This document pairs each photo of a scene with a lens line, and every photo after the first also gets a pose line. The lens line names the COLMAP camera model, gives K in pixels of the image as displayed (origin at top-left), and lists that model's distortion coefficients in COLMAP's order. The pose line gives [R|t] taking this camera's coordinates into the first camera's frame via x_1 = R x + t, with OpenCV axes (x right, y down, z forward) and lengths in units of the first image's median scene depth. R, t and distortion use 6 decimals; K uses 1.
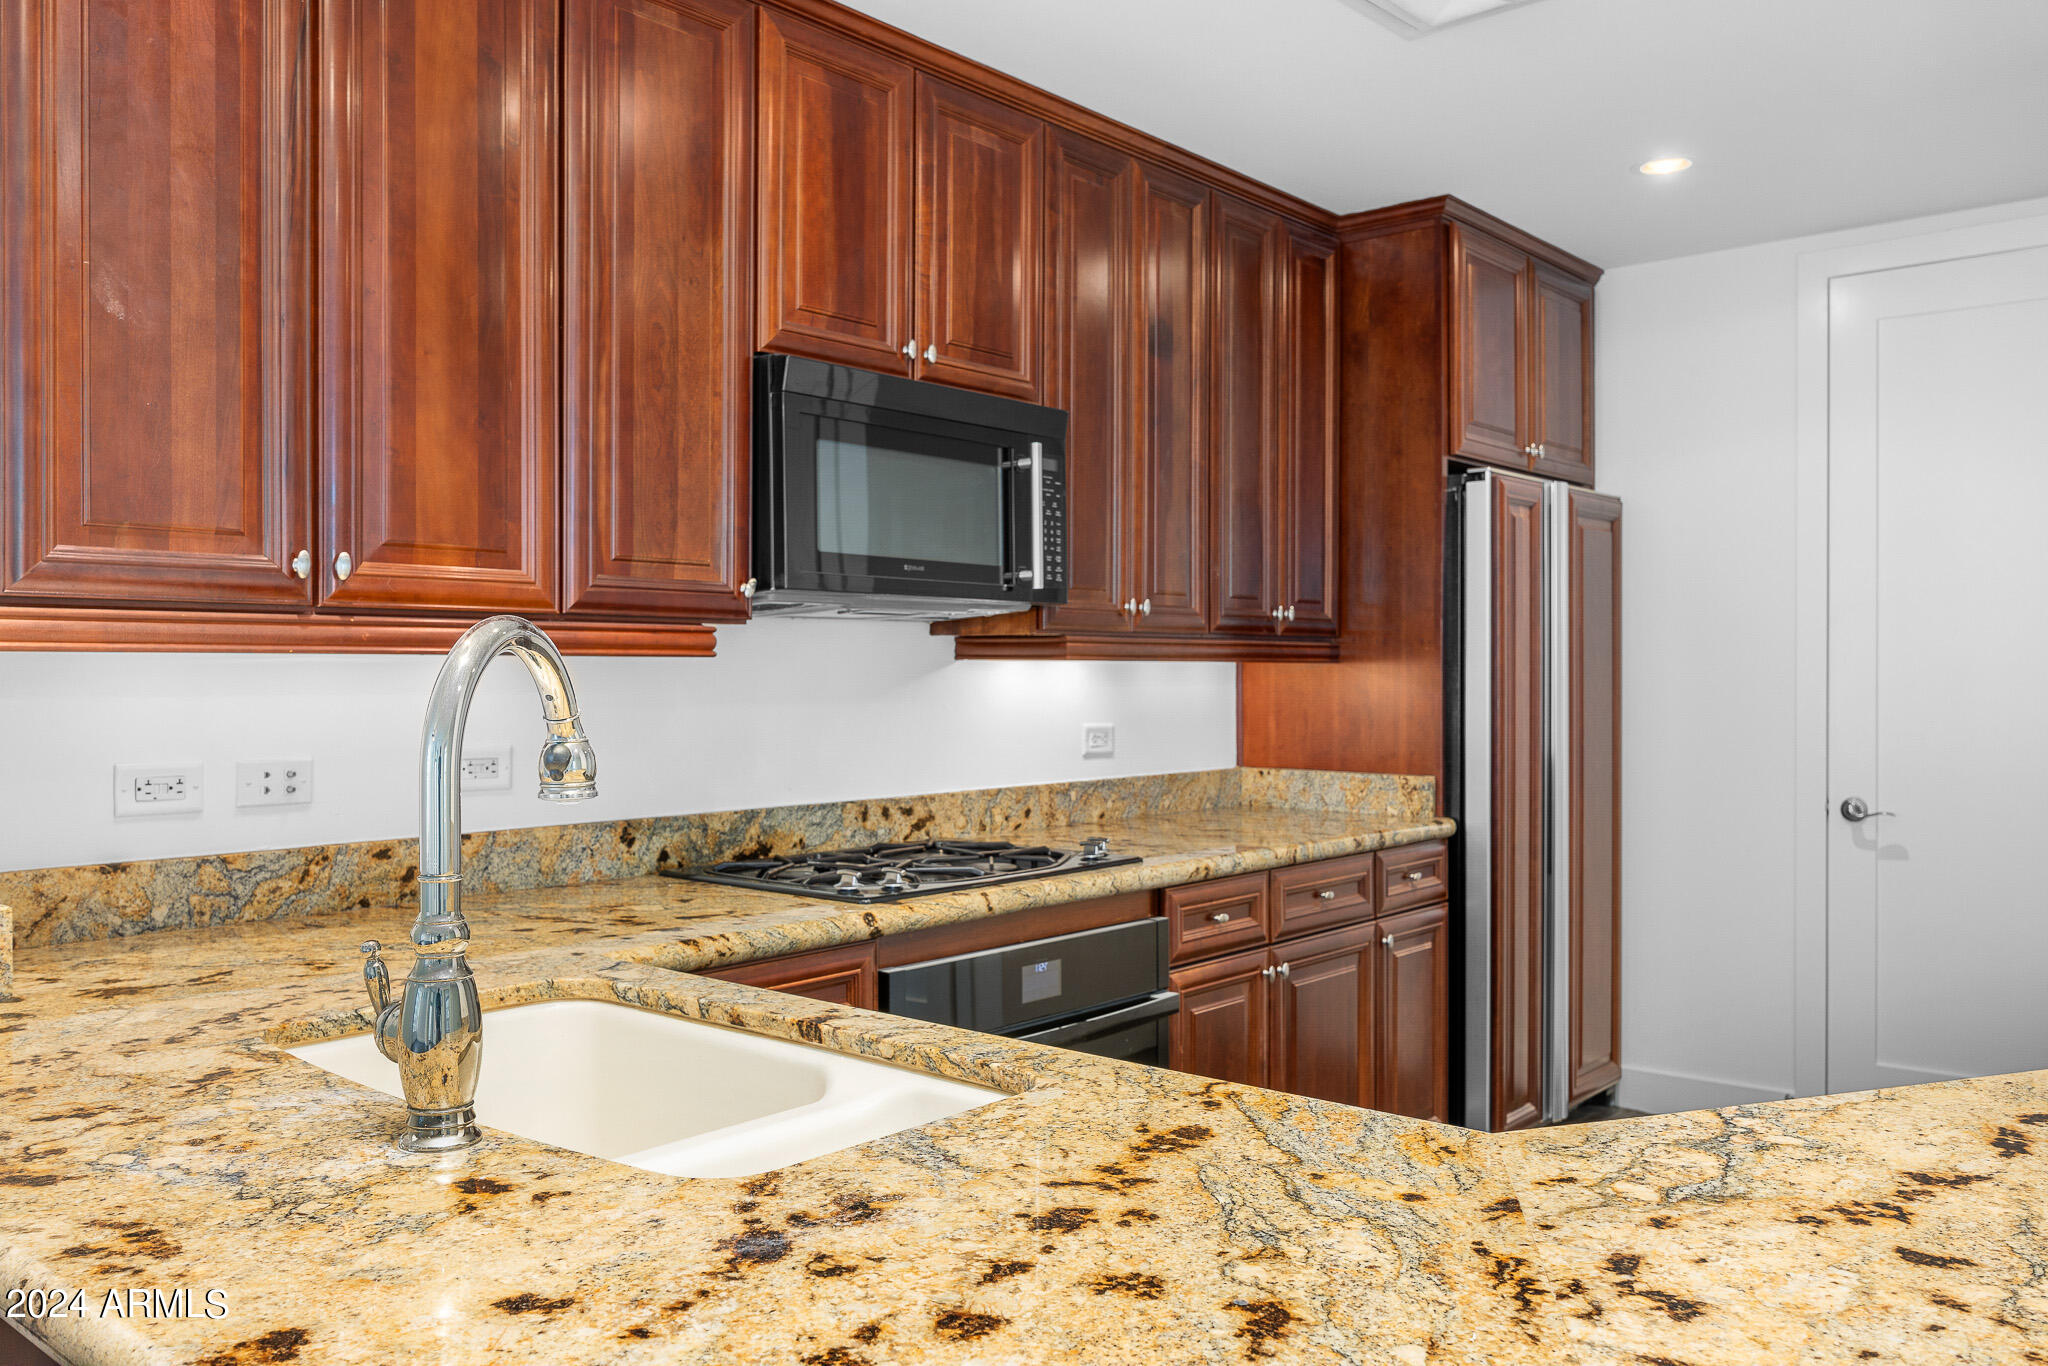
lens RADIAL K [[1569.4, 0, 1020.4], [0, 1569.4, 679.4], [0, 0, 1]] dist [-0.005759, -0.045159]
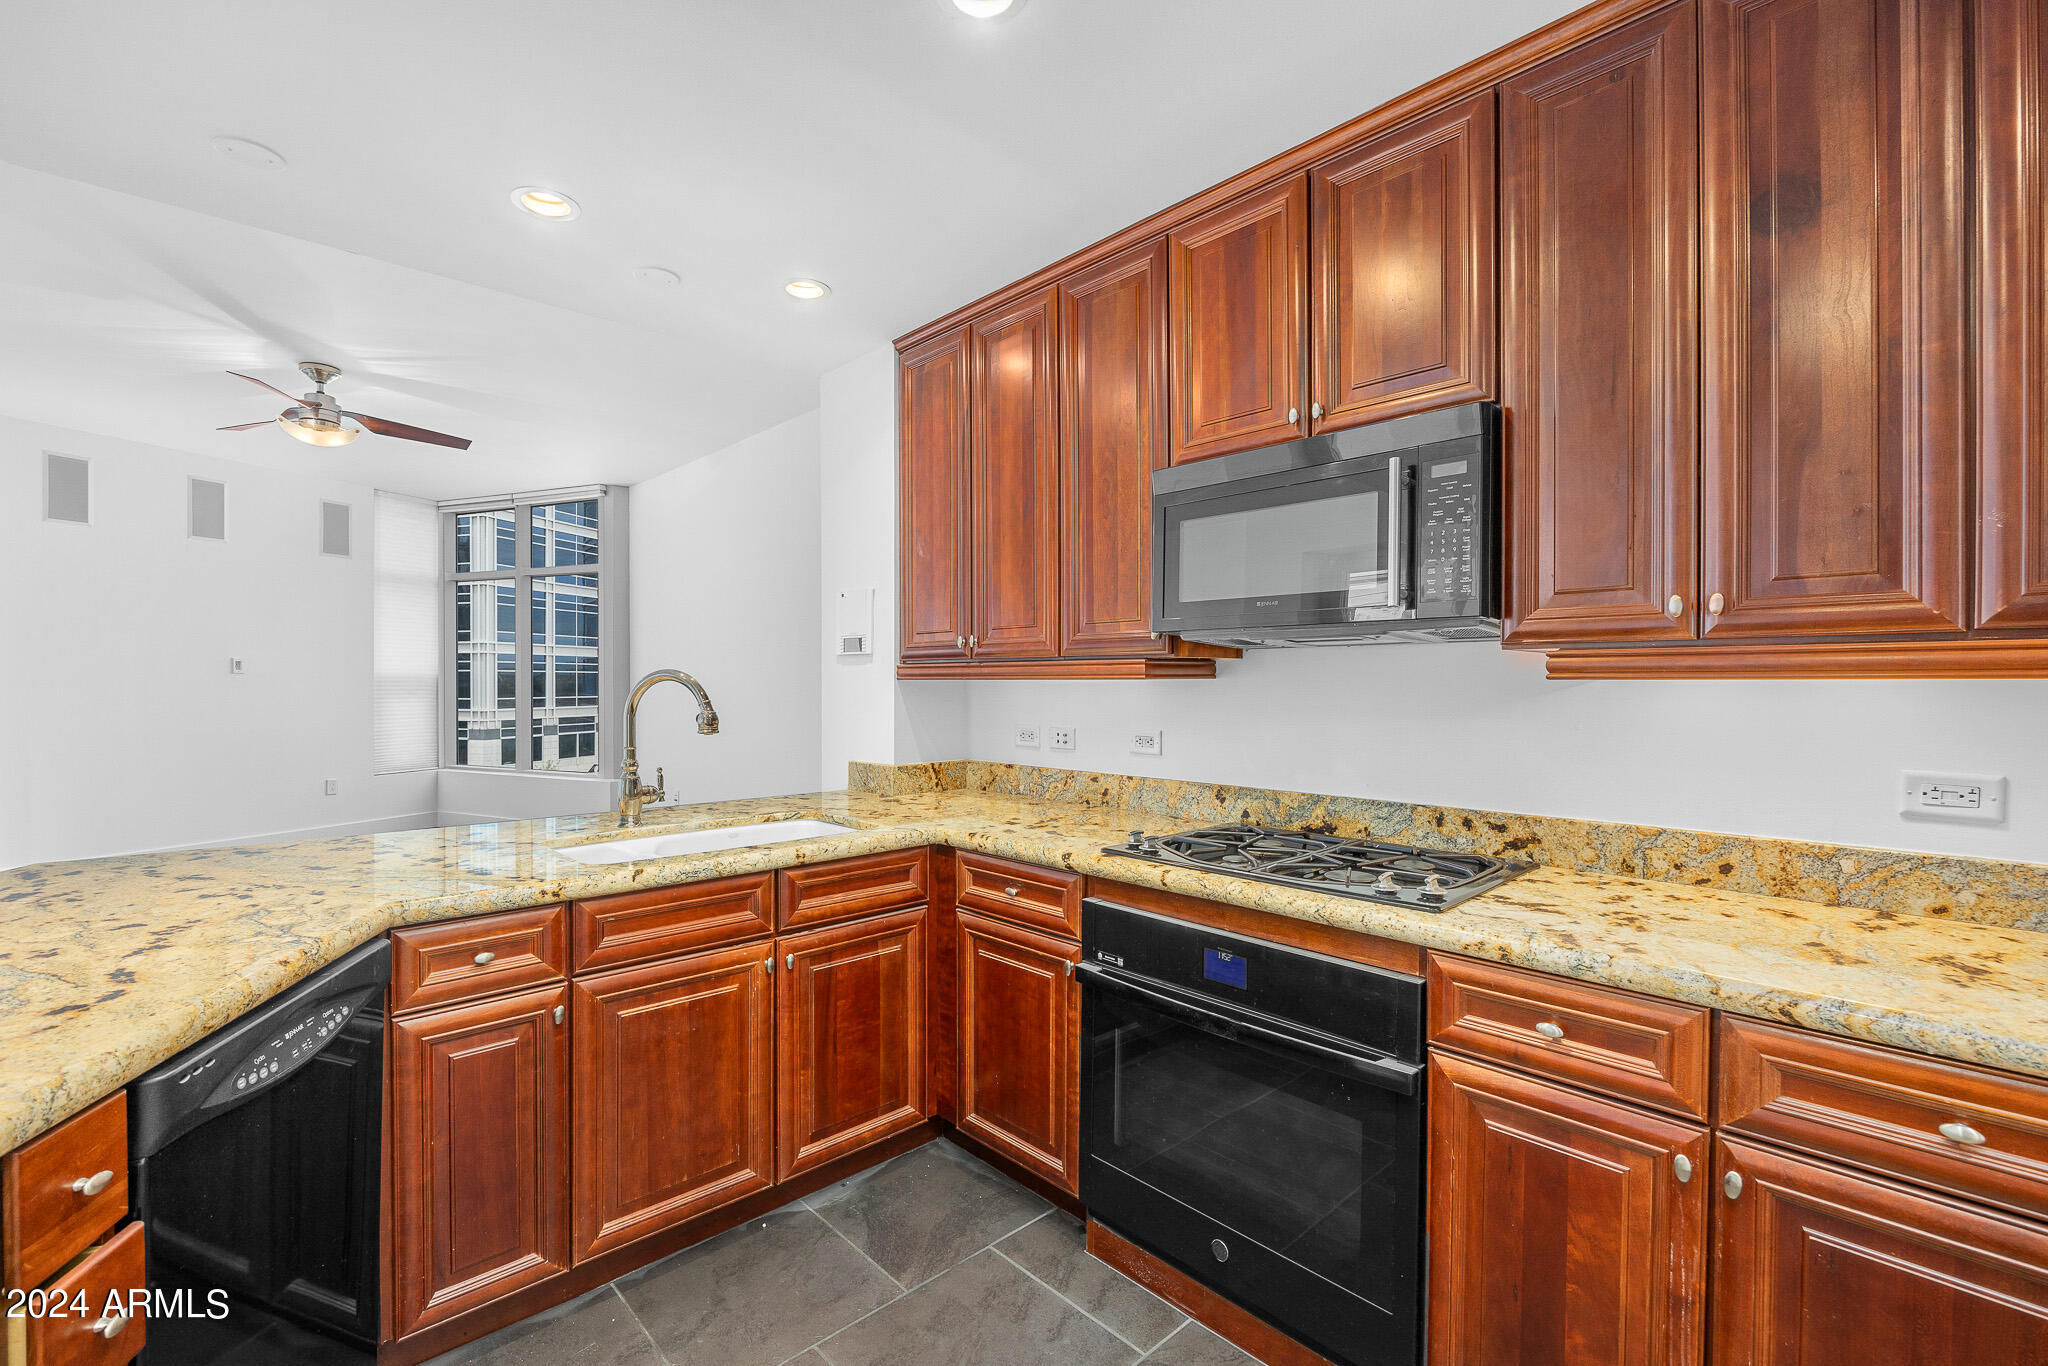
lens RADIAL K [[910.3, 0, 1013.9], [0, 910.3, 683.7], [0, 0, 1]] dist [-0.001111, -0.000480]
pose [[-0.112629, 0.002979, -0.993633, 0.608564], [-0.005527, 0.999978, 0.003624, -0.010703], [0.993622, 0.005900, -0.112610, 0.834543]]
